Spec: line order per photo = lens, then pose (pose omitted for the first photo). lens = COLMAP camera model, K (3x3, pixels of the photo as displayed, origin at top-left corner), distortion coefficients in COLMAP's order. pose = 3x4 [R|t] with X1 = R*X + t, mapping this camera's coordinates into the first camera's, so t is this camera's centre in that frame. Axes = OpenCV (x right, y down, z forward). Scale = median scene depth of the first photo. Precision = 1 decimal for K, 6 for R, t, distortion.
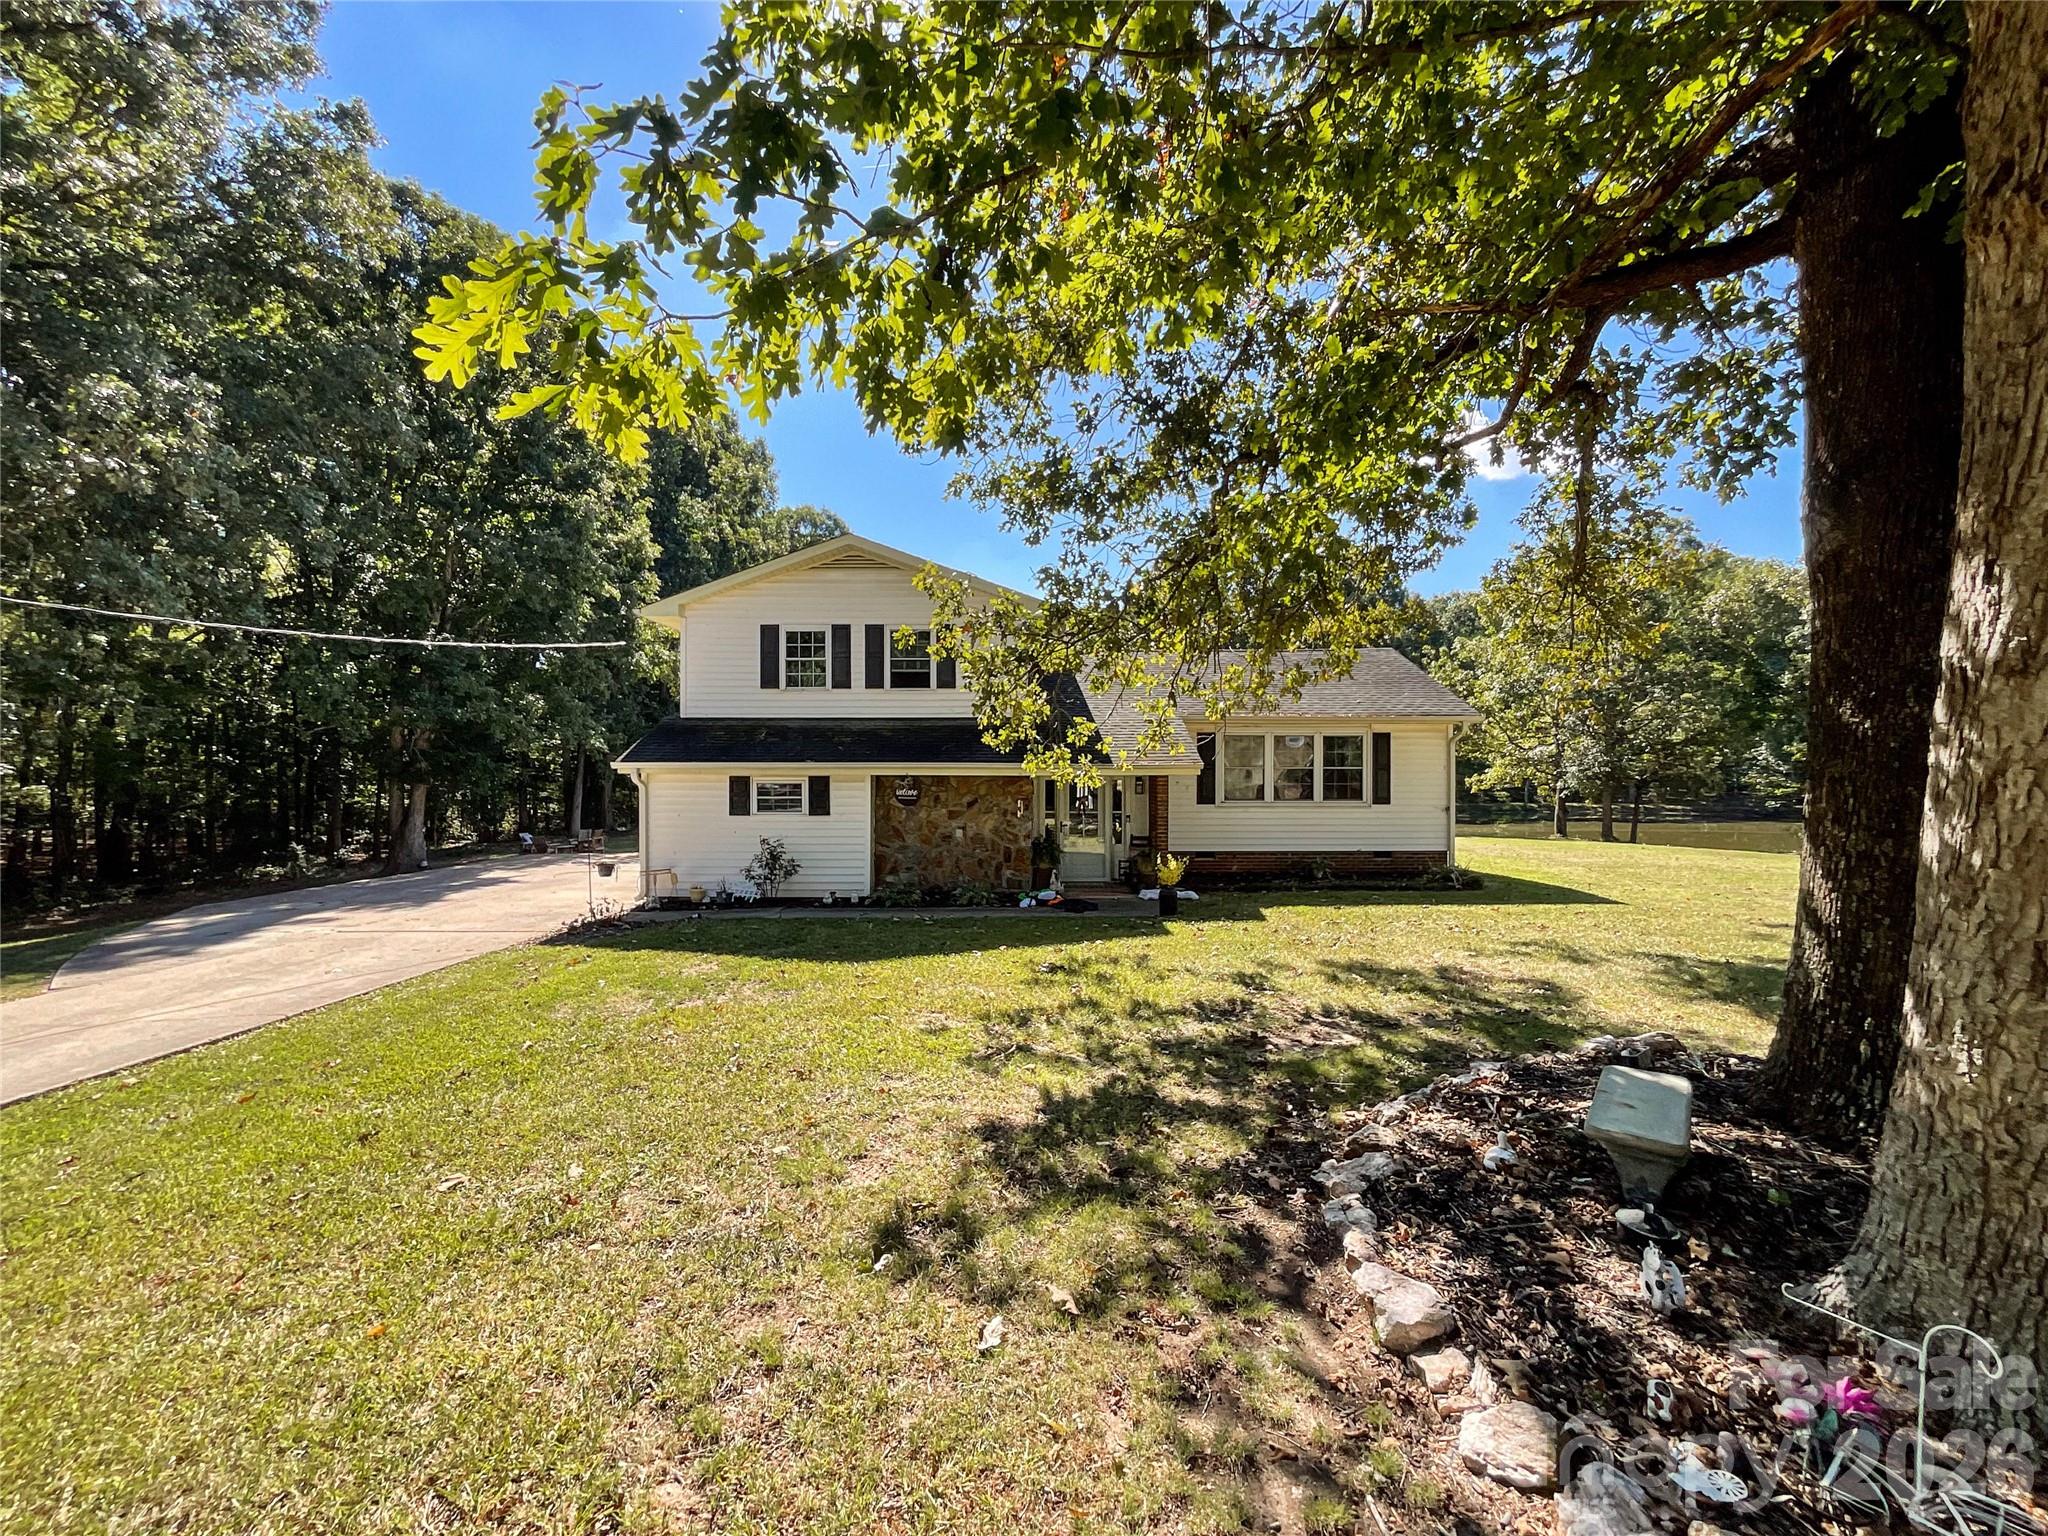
lens RADIAL K [[859.3, 0, 1019.6], [0, 859.3, 766.0], [0, 0, 1]] dist [-0.004808, 0.000413]
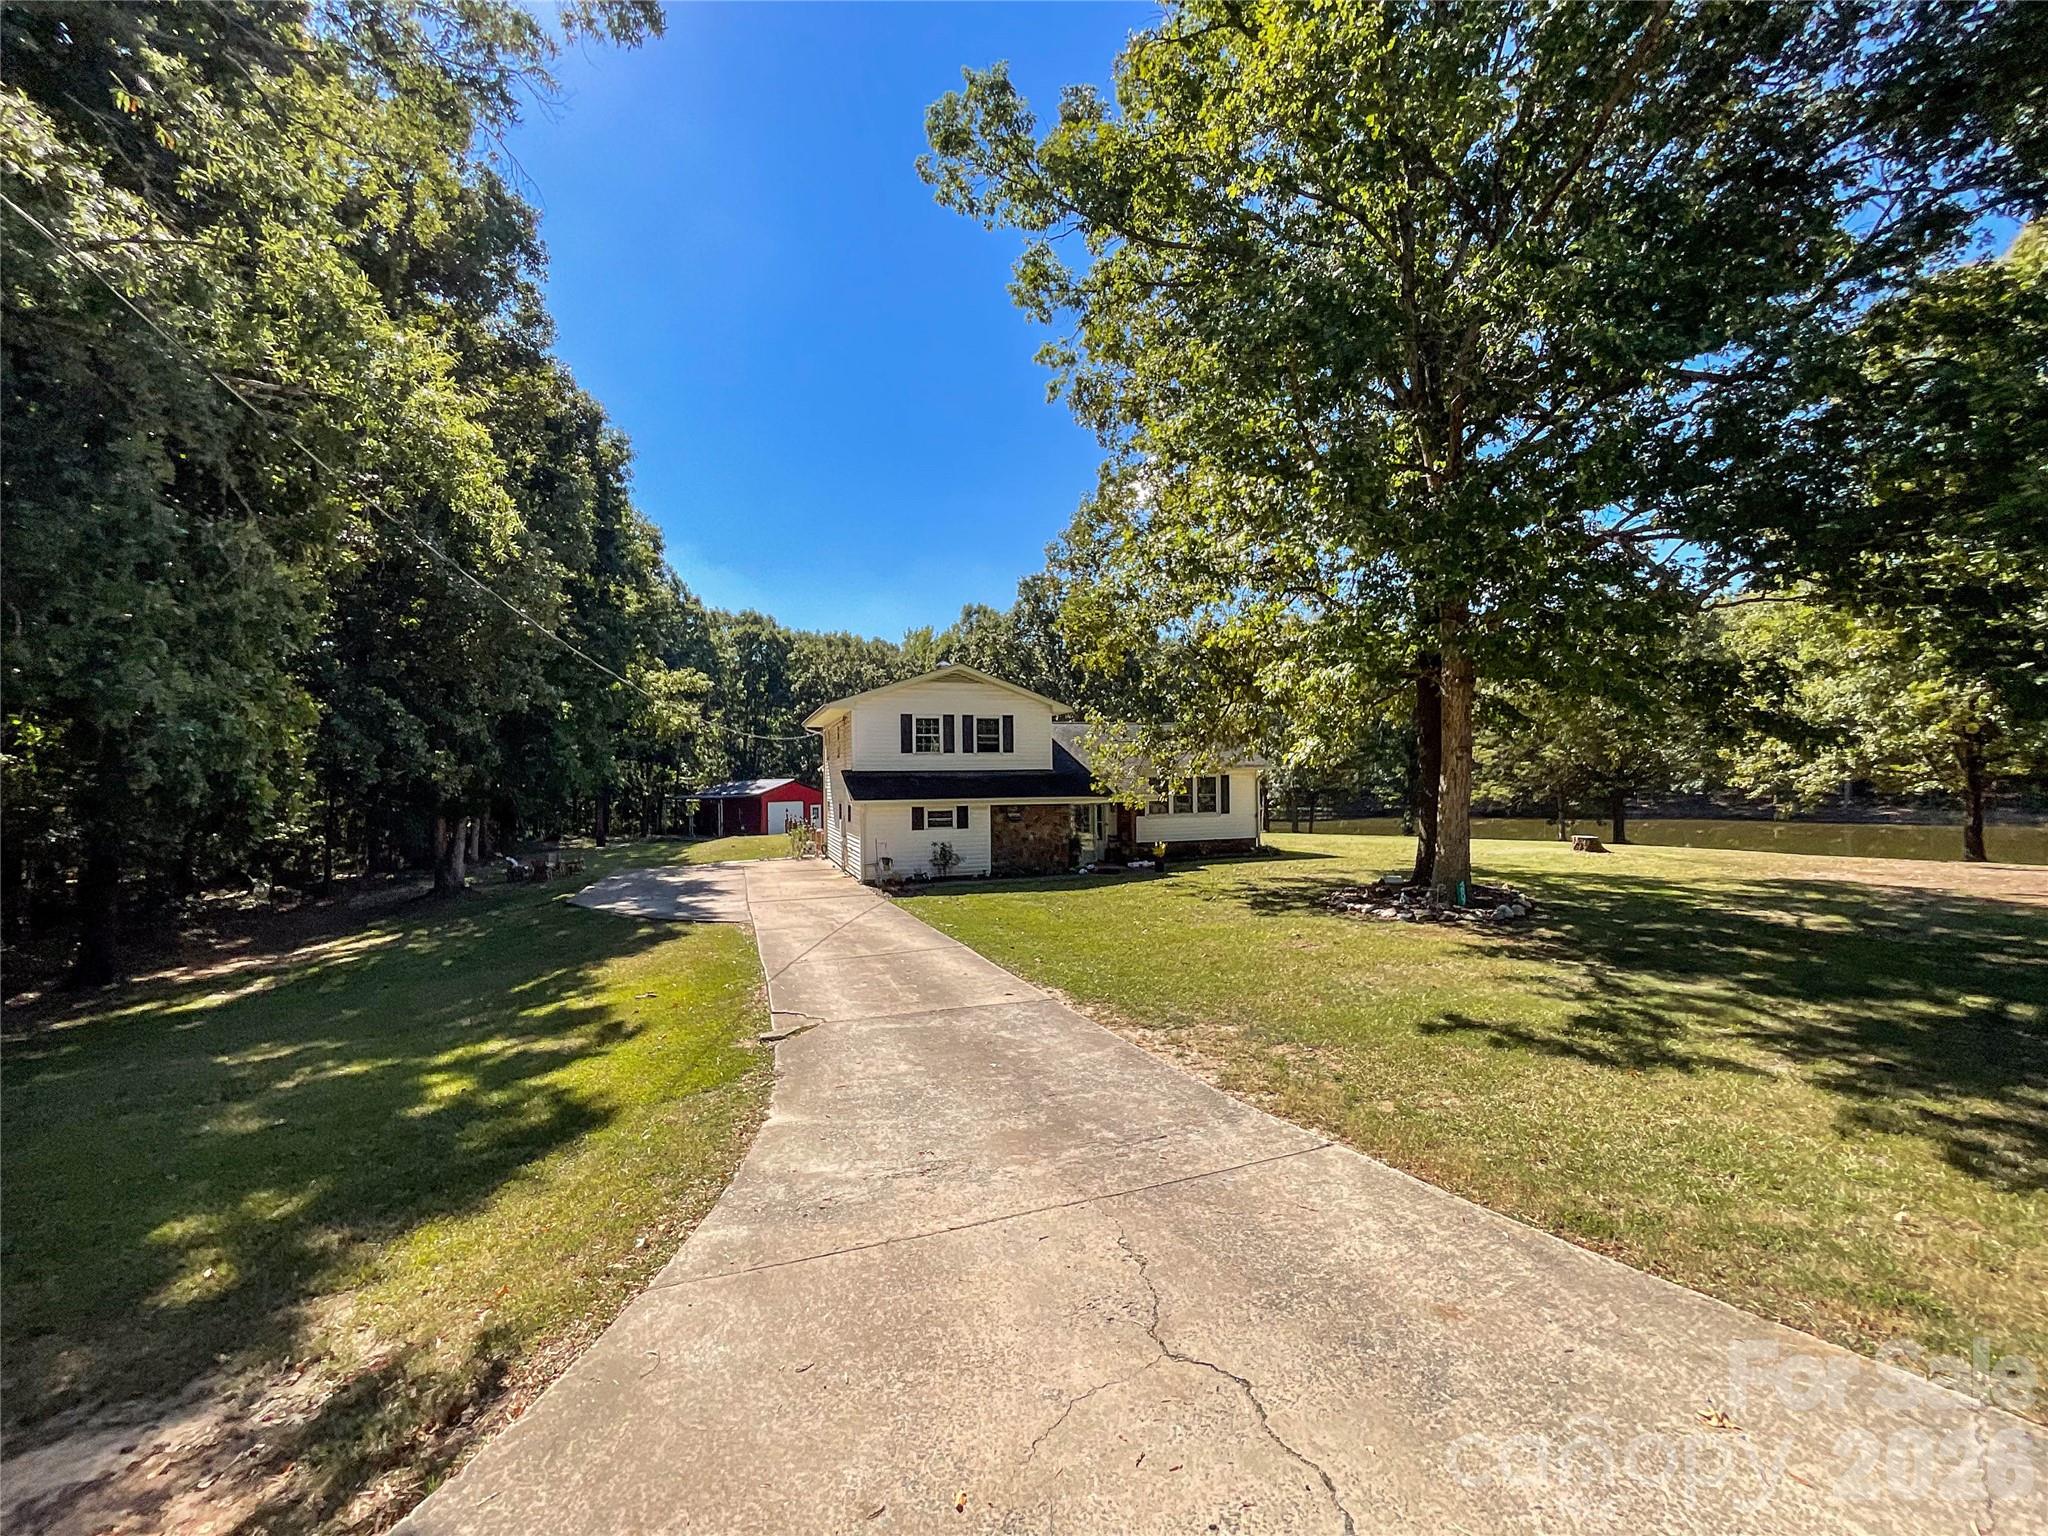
lens RADIAL K [[859.3, 0, 1026.0], [0, 859.3, 777.1], [0, 0, 1]] dist [-0.004808, 0.000413]
pose [[0.944297, -0.012022, 0.328875, -0.617881], [0.012955, 0.999916, -0.000646, -0.040028], [-0.328839, 0.004871, 0.944373, -0.632415]]
